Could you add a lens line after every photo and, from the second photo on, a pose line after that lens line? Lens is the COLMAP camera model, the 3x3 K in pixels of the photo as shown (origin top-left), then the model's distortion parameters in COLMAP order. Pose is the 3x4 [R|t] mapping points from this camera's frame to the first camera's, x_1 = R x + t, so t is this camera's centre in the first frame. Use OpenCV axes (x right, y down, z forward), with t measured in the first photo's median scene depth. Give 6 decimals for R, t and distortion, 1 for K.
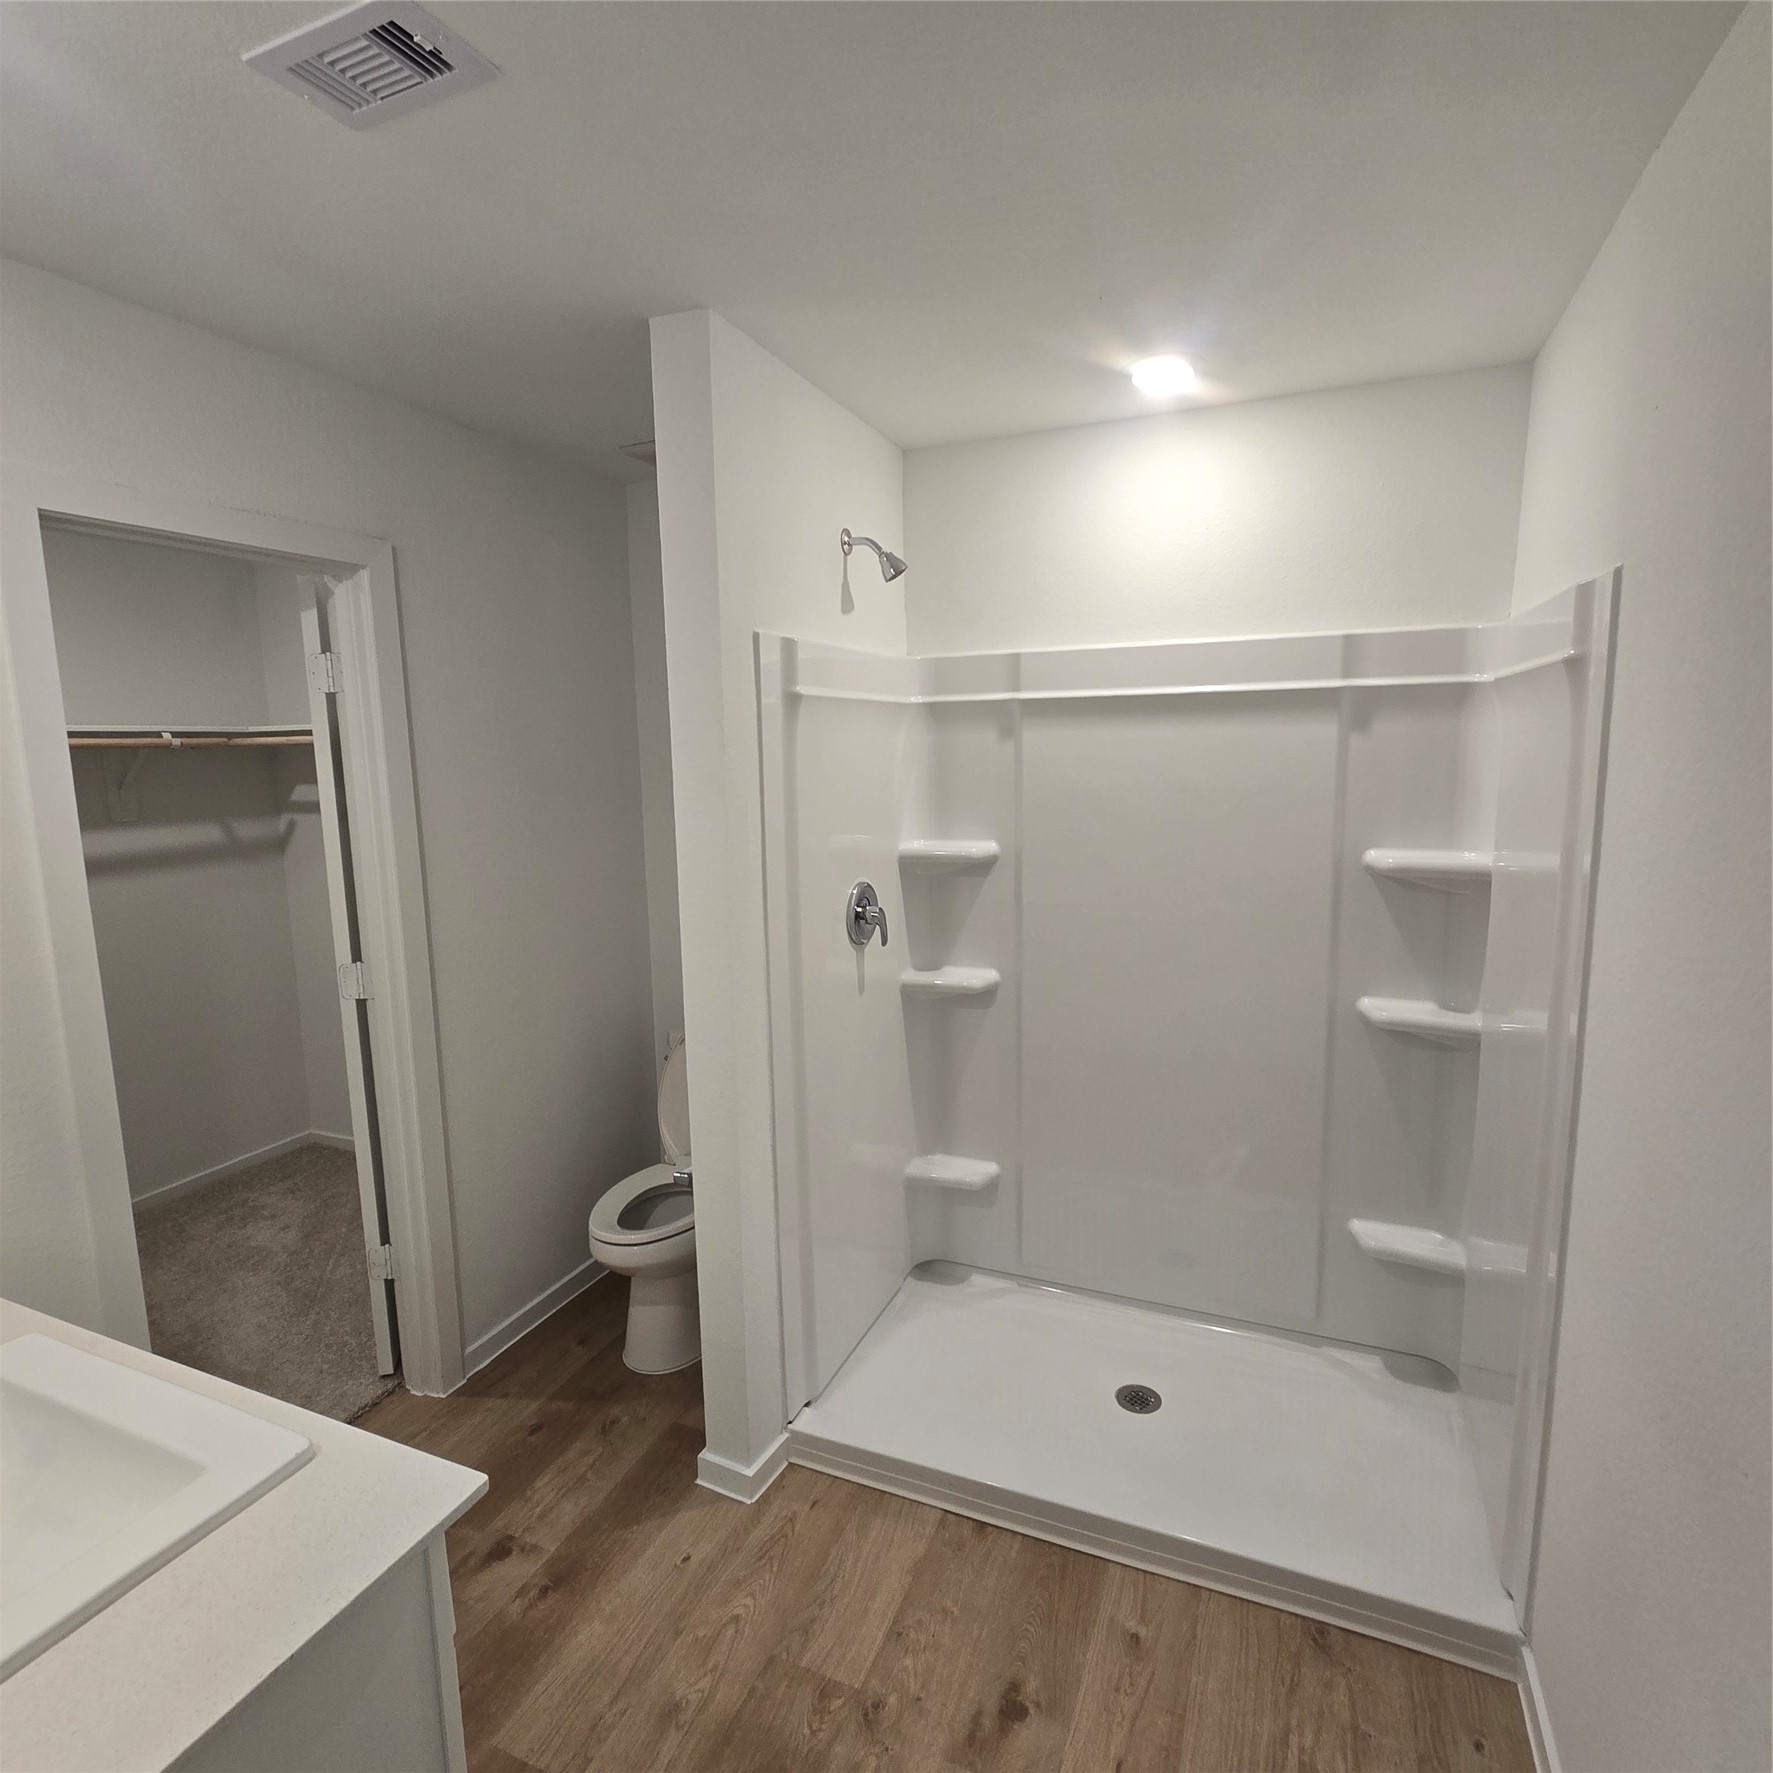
lens RADIAL K [[985.0, 0, 891.7], [0, 985.0, 883.5], [0, 0, 1]] dist [0.037659, 0.001119]
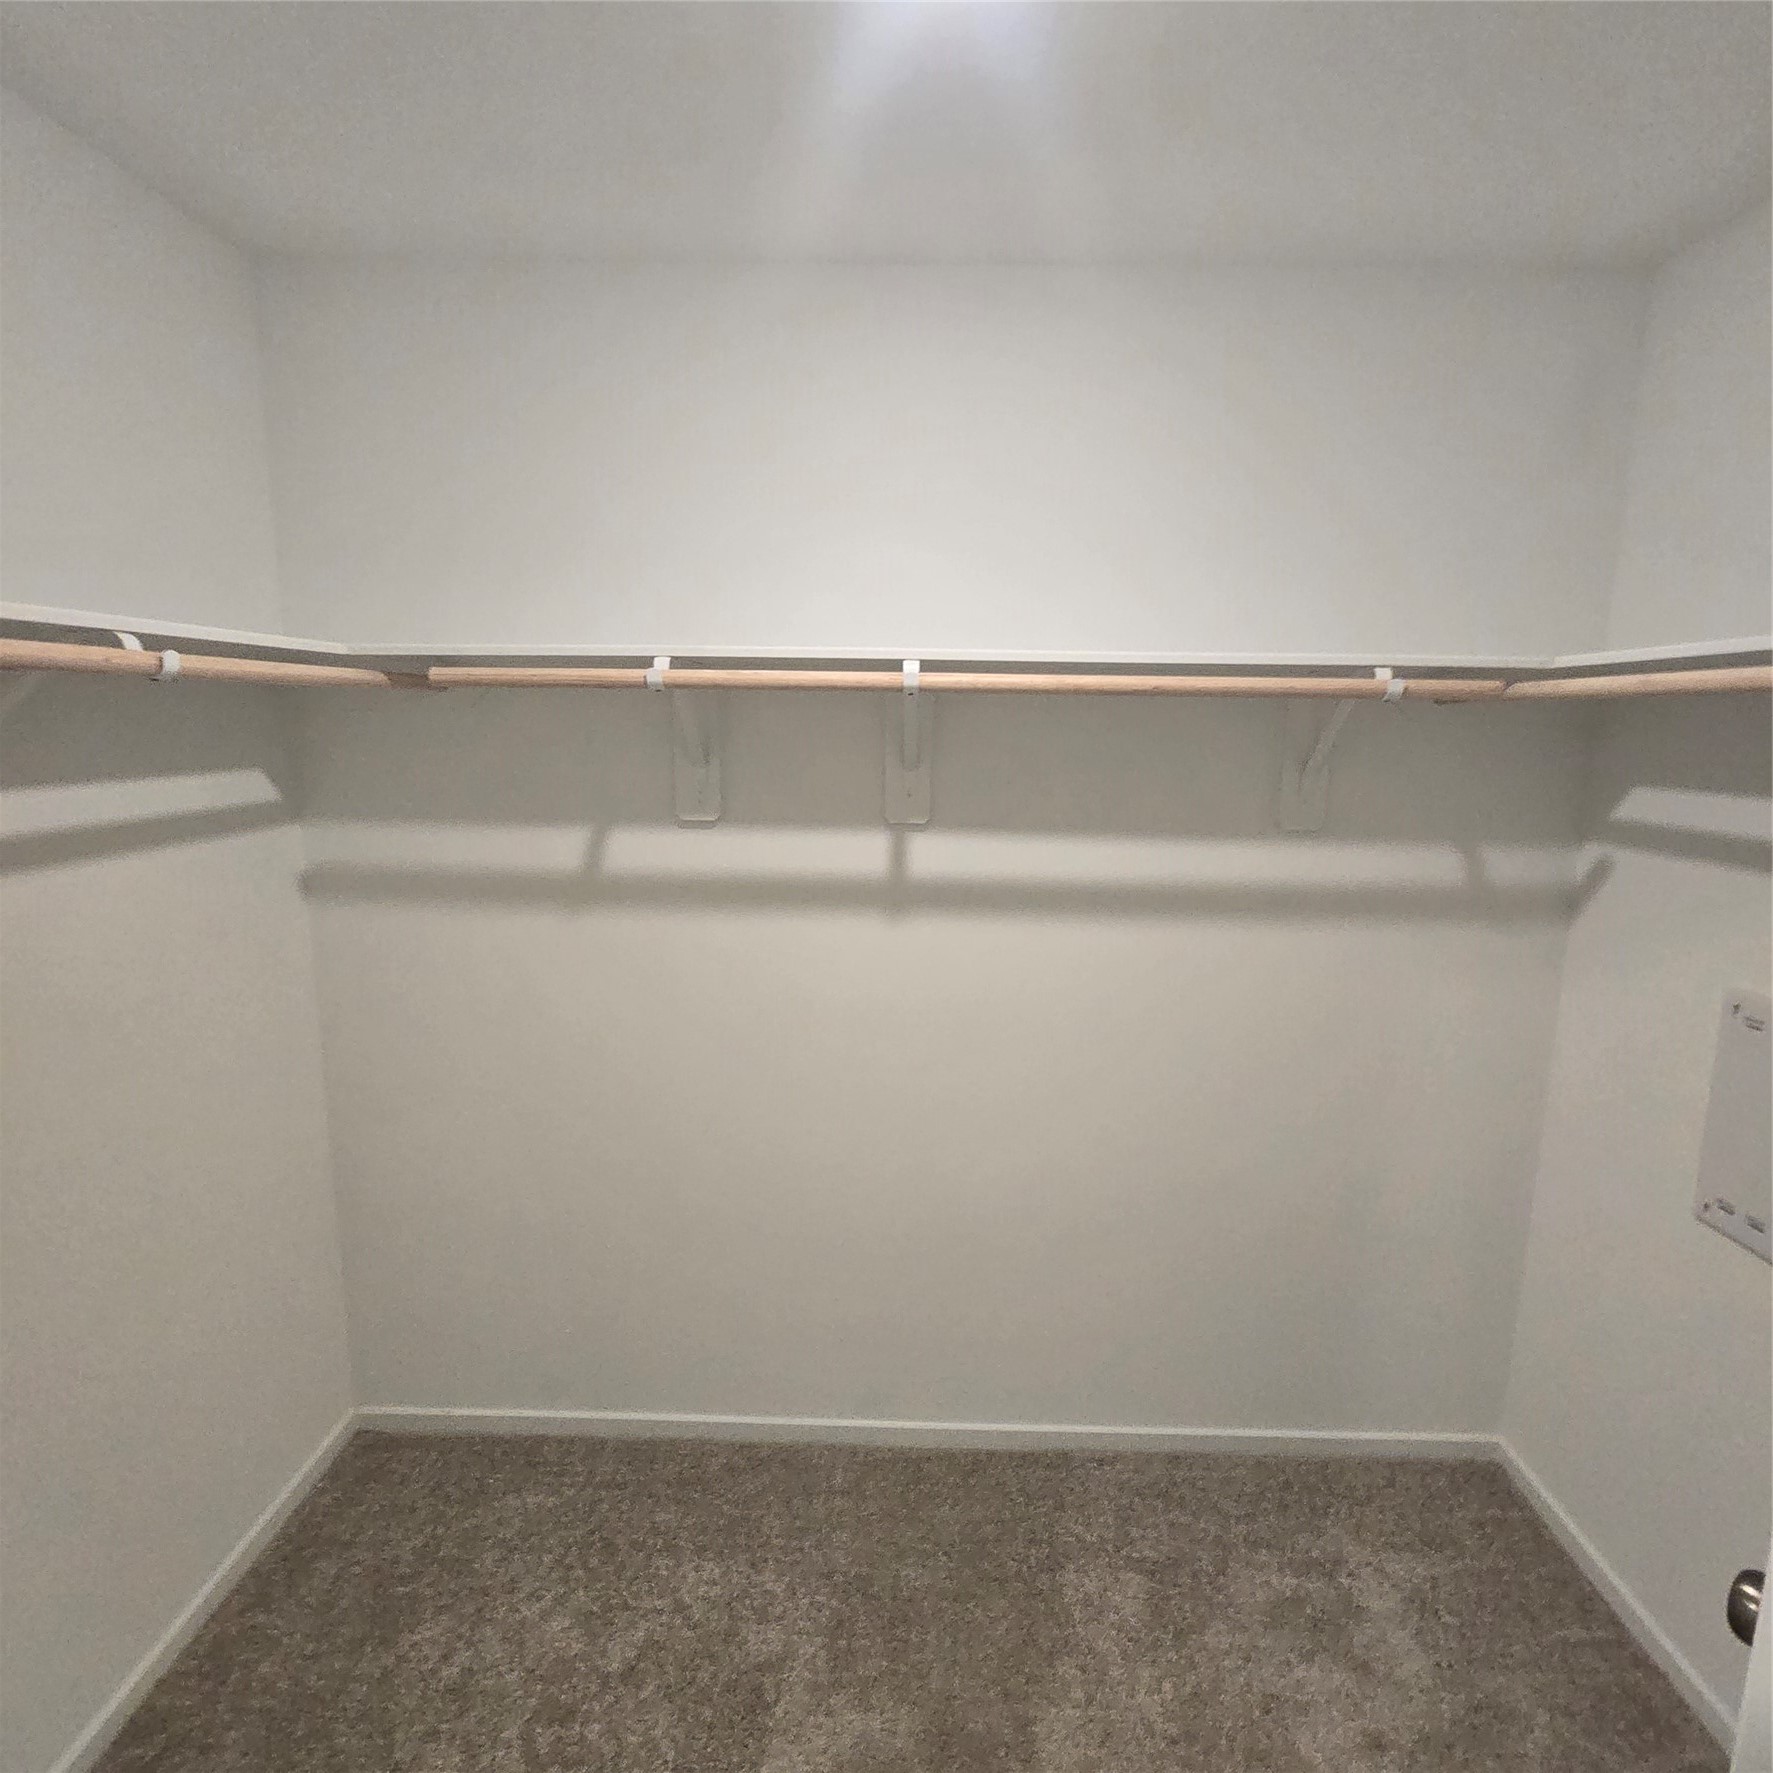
lens RADIAL K [[985.0, 0, 893.8], [0, 985.0, 890.2], [0, 0, 1]] dist [0.037659, 0.001119]
pose [[0.370109, 0.178706, -0.911638, -0.309047], [-0.159797, 0.978943, 0.127025, -0.059657], [0.915142, 0.098664, 0.390873, 0.543004]]
